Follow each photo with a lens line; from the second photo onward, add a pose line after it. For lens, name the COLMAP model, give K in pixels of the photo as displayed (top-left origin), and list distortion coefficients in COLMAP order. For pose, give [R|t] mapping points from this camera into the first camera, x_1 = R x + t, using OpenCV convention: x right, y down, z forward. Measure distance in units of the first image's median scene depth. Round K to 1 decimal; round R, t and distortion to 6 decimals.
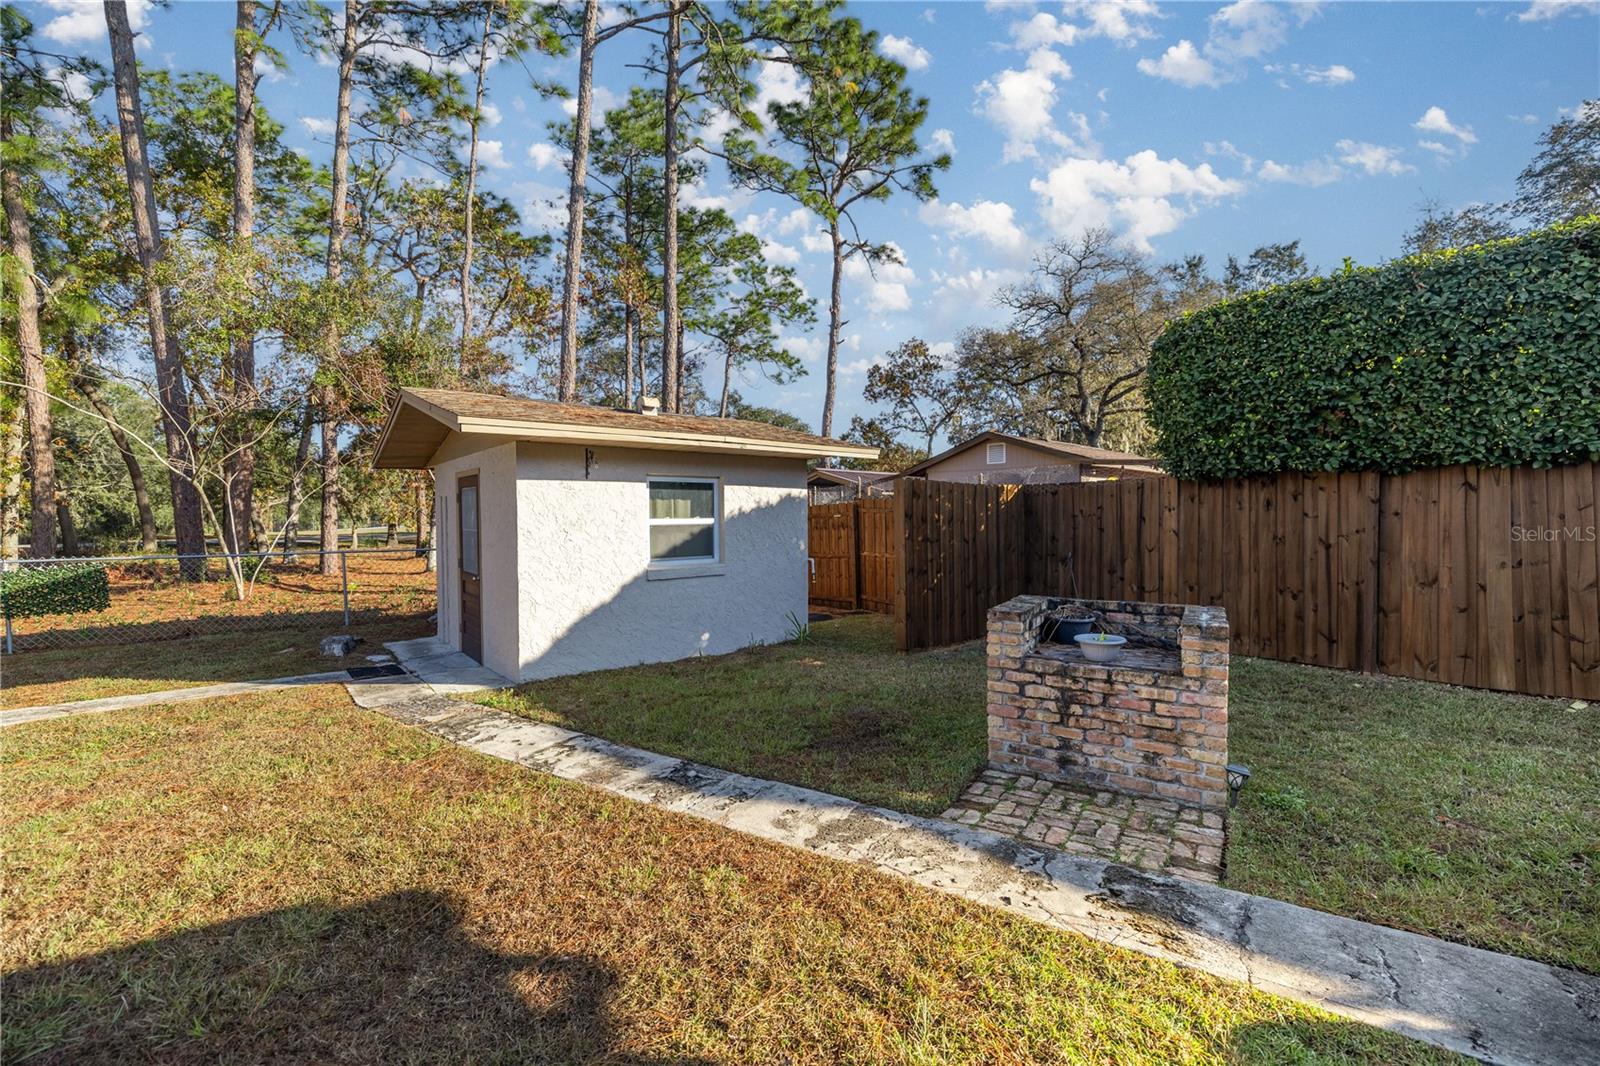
lens RADIAL K [[682.0, 0, 800.5], [0, 682.0, 524.4], [0, 0, 1]] dist [-0.004697, -0.000540]
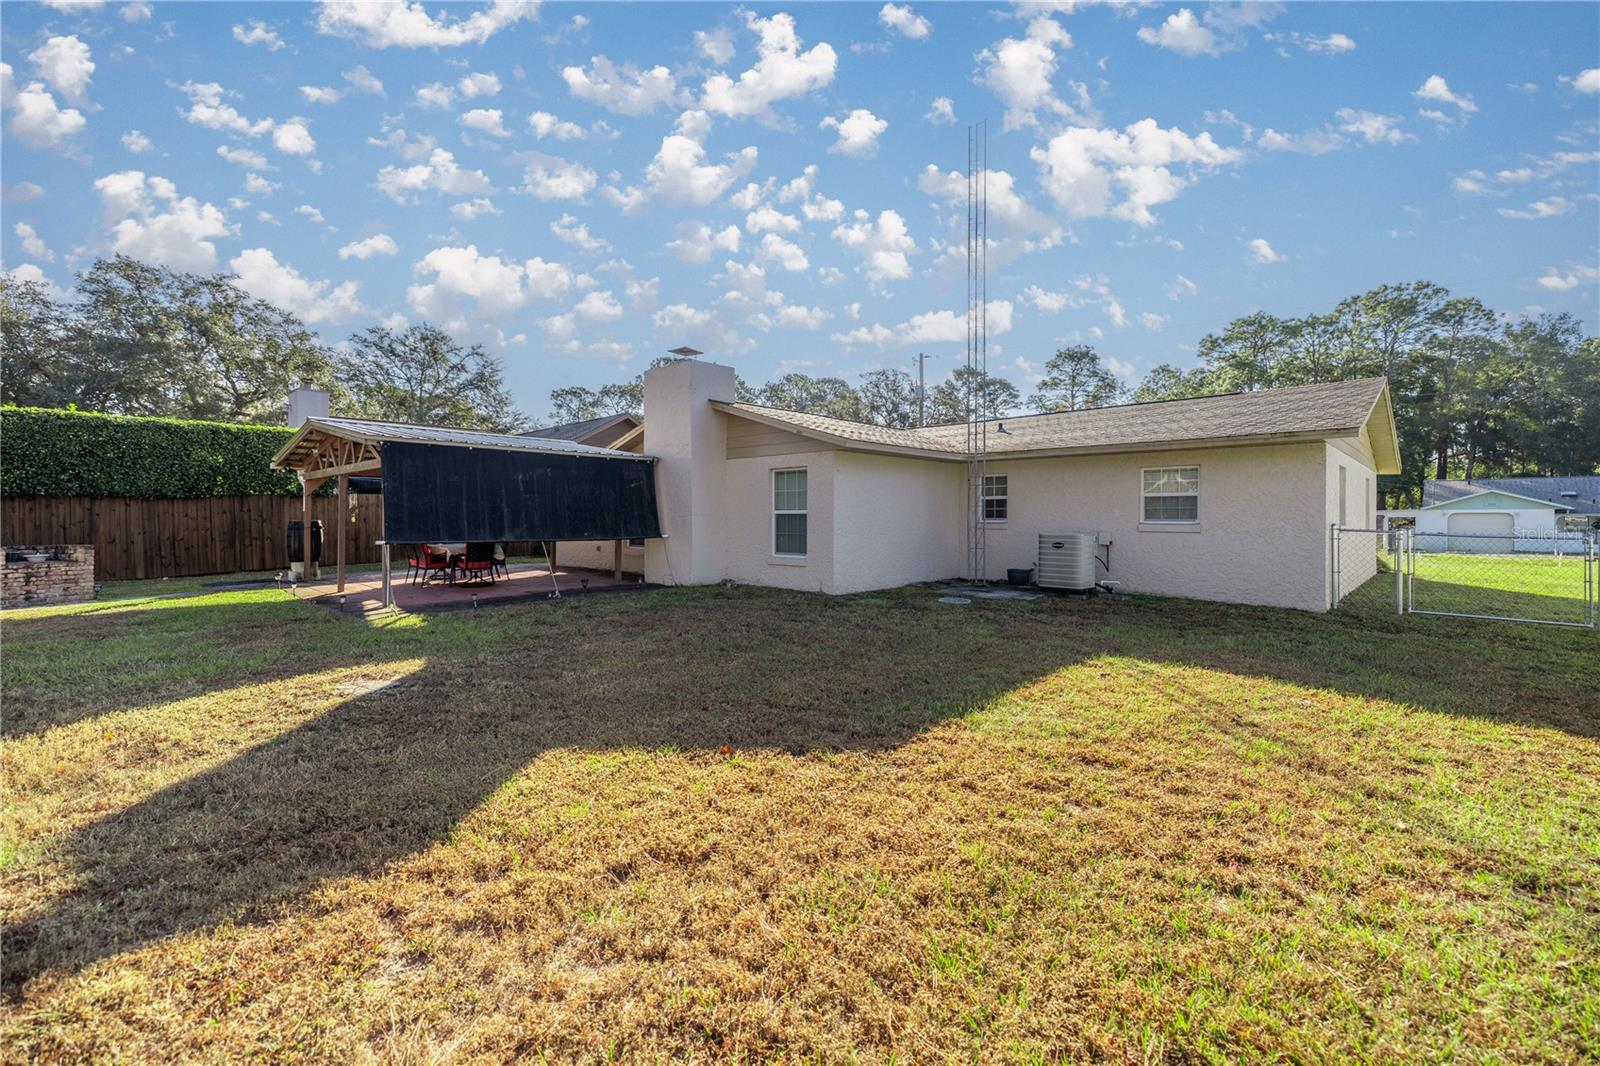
lens RADIAL K [[682.0, 0, 796.5], [0, 682.0, 525.8], [0, 0, 1]] dist [-0.004697, -0.000540]
pose [[-0.098078, -0.003380, 0.995173, -1.970958], [0.014406, 0.999885, 0.004816, 0.053197], [-0.995074, 0.014809, -0.098018, -1.388182]]
